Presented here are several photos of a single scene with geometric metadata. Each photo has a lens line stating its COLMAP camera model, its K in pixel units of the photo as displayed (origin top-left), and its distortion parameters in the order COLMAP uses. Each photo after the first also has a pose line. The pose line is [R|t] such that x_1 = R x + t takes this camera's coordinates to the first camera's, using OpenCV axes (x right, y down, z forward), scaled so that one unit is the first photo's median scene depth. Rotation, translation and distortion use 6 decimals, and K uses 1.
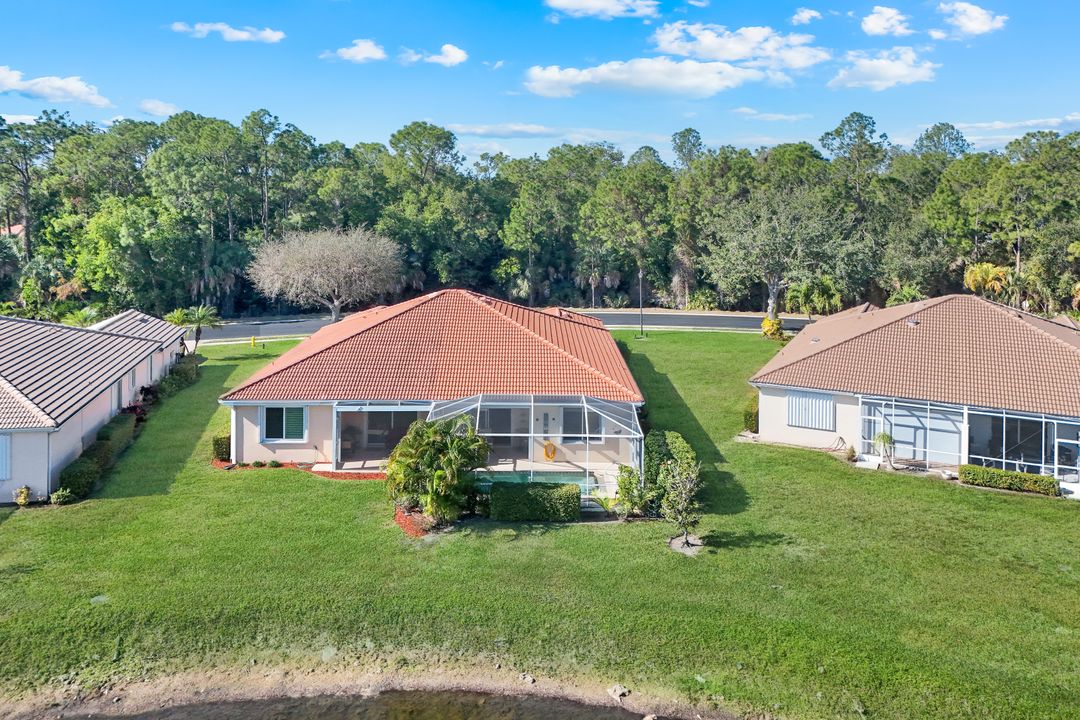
lens RADIAL K [[791.8, 0, 540.0], [0, 791.8, 360.0], [0, 0, 1]] dist [0.073202, -0.058155]
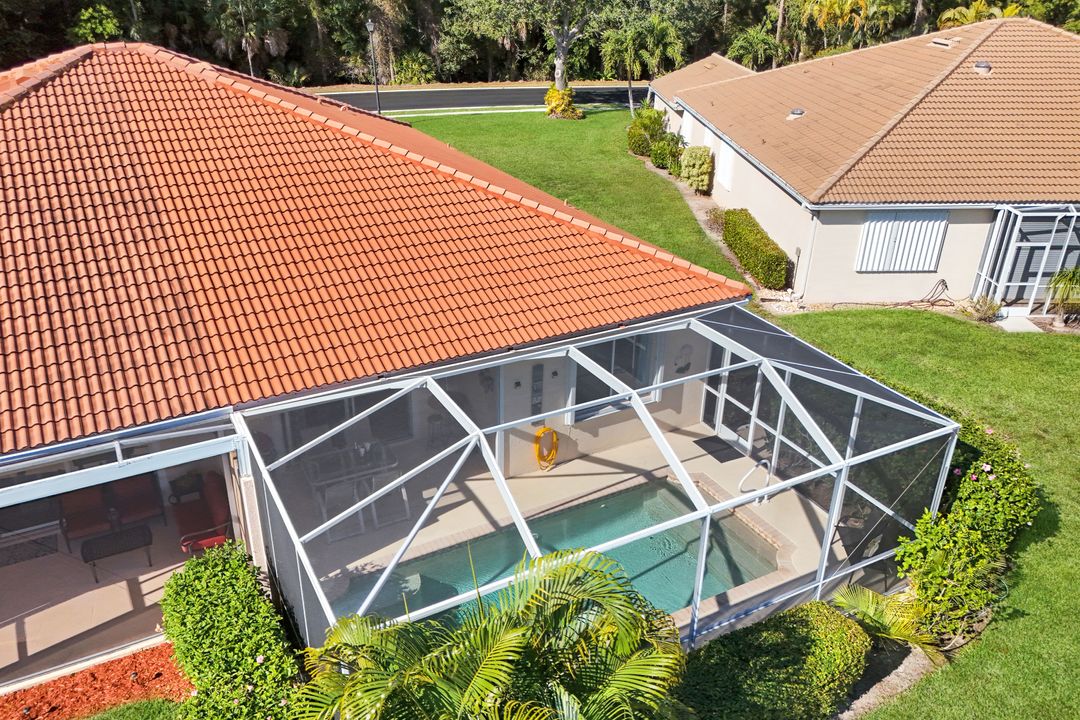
lens RADIAL K [[791.8, 0, 540.0], [0, 791.8, 360.0], [0, 0, 1]] dist [0.073202, -0.058155]
pose [[0.874772, -0.212764, 0.435322, -0.079844], [0.091861, 0.954963, 0.282146, -0.021778], [-0.475747, -0.206824, 0.854920, 0.335334]]
